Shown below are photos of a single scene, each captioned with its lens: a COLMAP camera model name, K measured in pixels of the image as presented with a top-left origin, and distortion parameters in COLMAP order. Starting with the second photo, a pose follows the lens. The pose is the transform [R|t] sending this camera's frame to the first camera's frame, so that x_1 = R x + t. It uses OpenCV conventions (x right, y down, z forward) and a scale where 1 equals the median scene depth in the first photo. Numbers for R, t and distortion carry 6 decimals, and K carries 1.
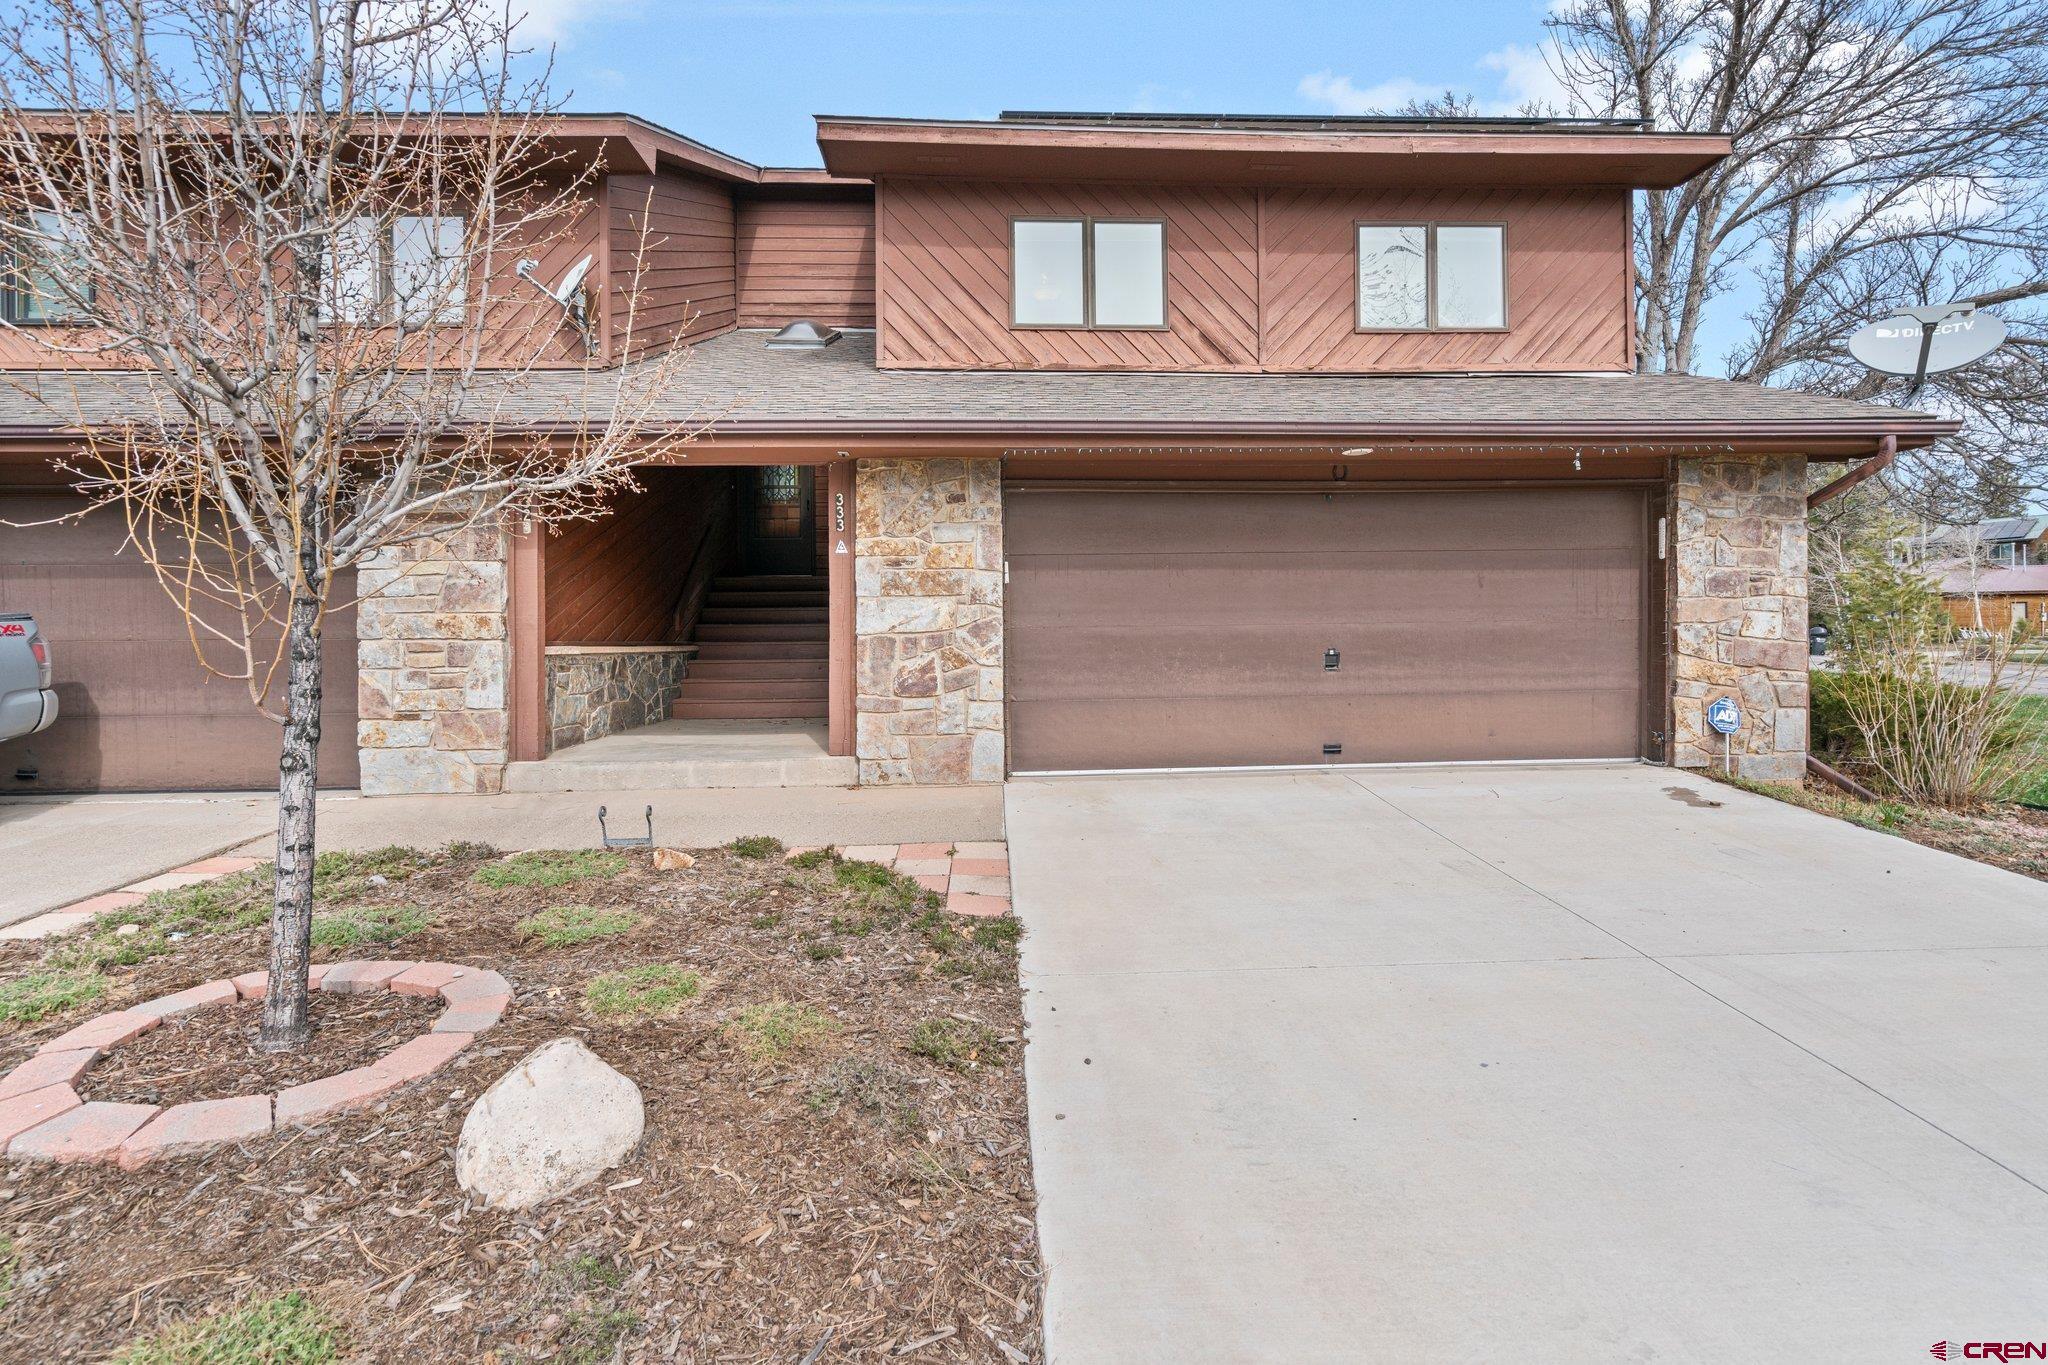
lens RADIAL K [[964.9, 0, 1012.9], [0, 964.9, 648.2], [0, 0, 1]] dist [-0.003737, 0.004755]
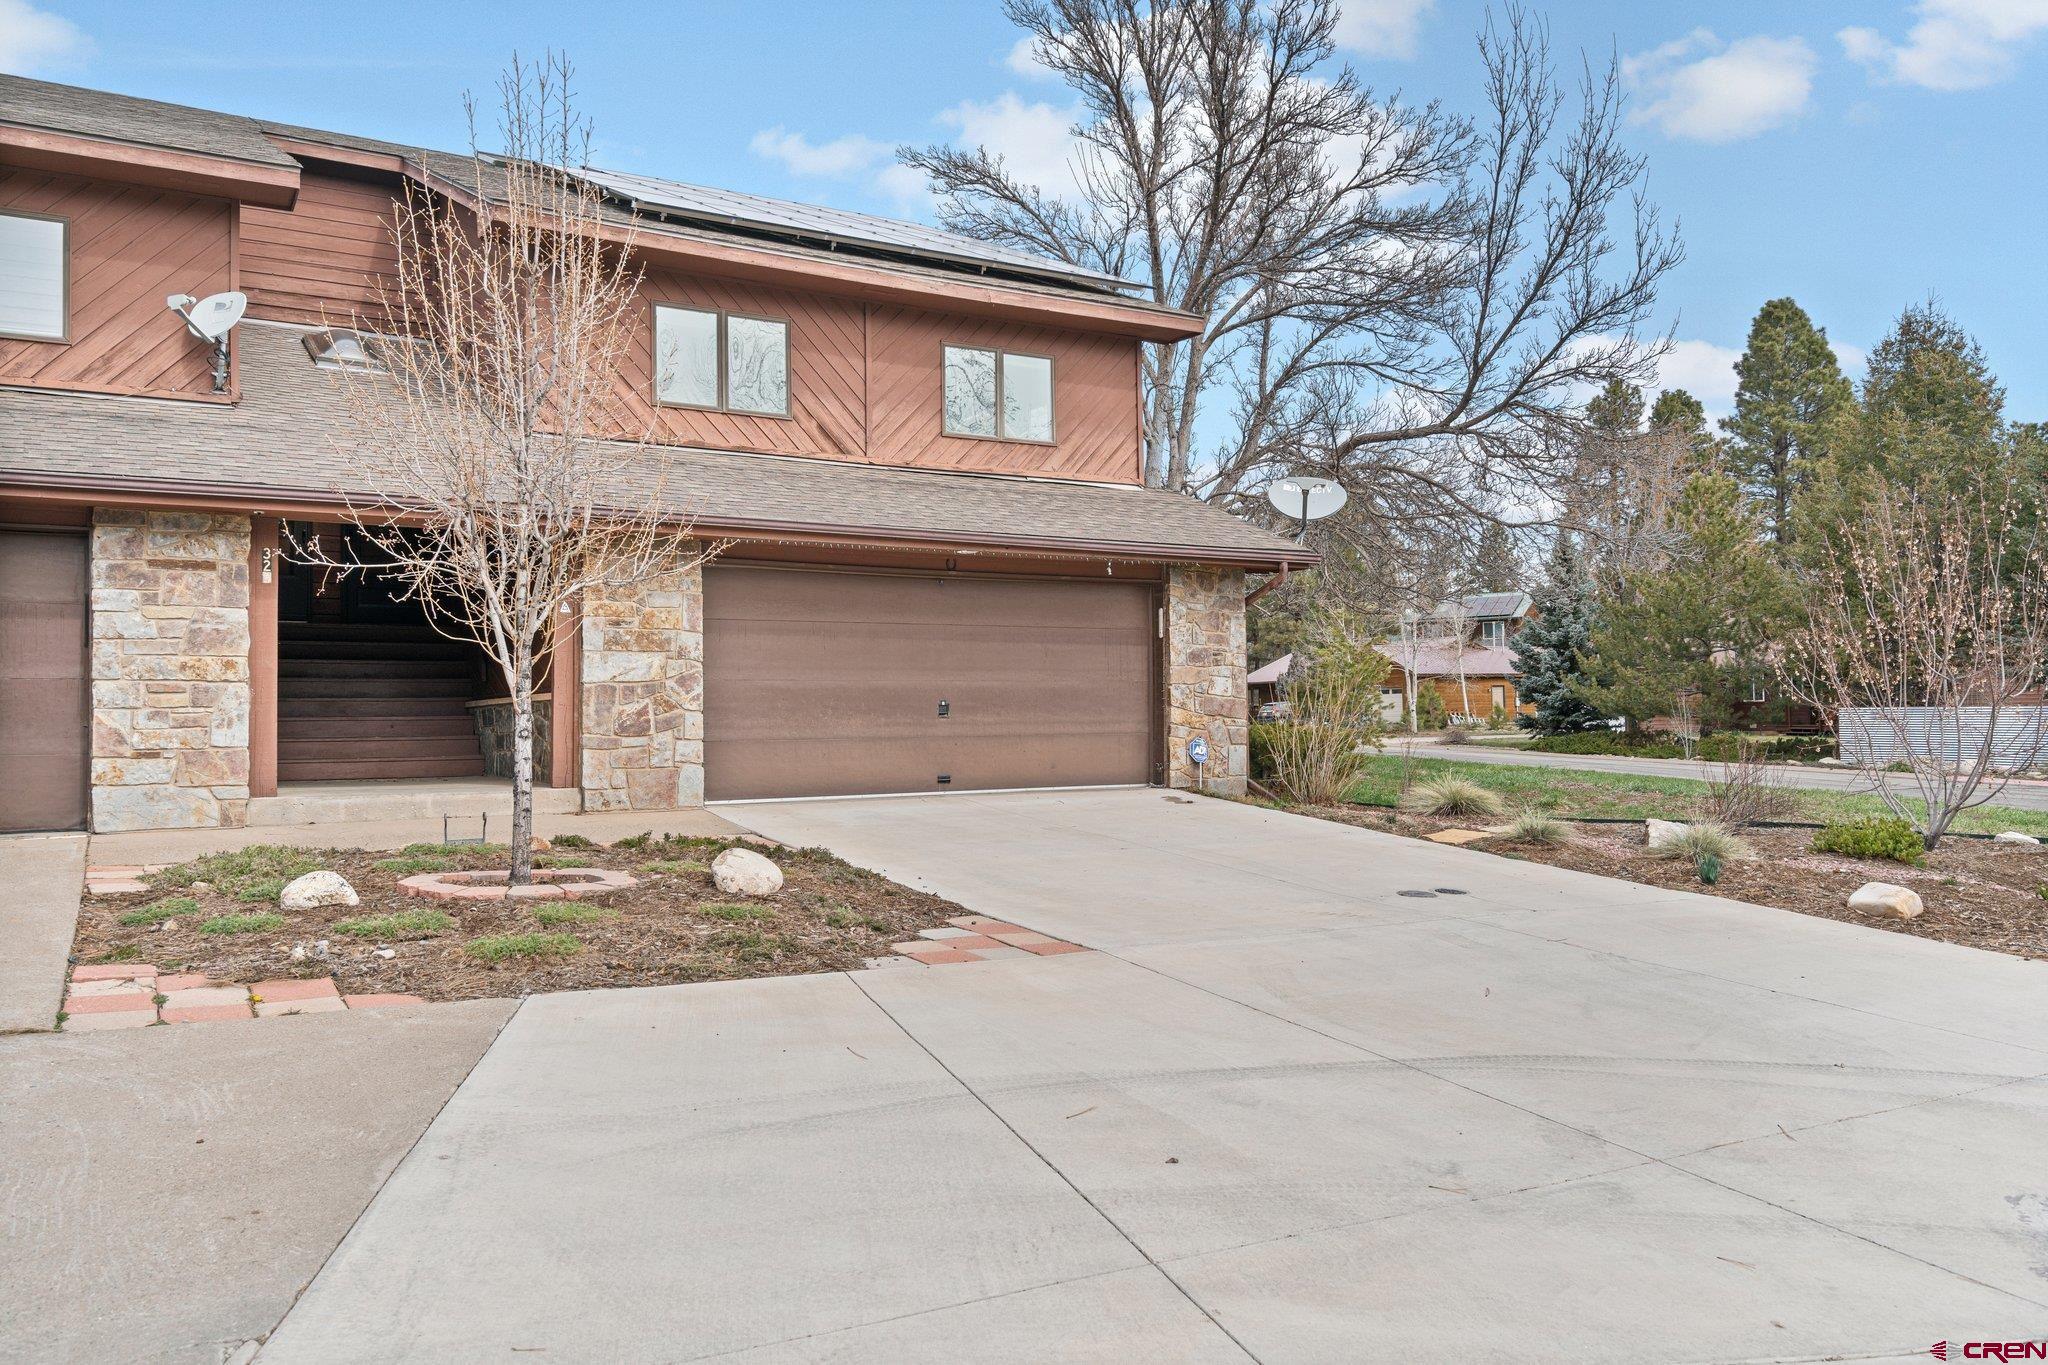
lens RADIAL K [[1550.1, 0, 1024.0], [0, 1550.1, 682.5], [0, 0, 1]] dist [0.077652, 0.000774]
pose [[0.882013, 0.015070, 0.470983, -0.551984], [0.004390, 0.999182, -0.040193, 0.060729], [-0.471204, 0.037518, 0.881226, -0.873919]]
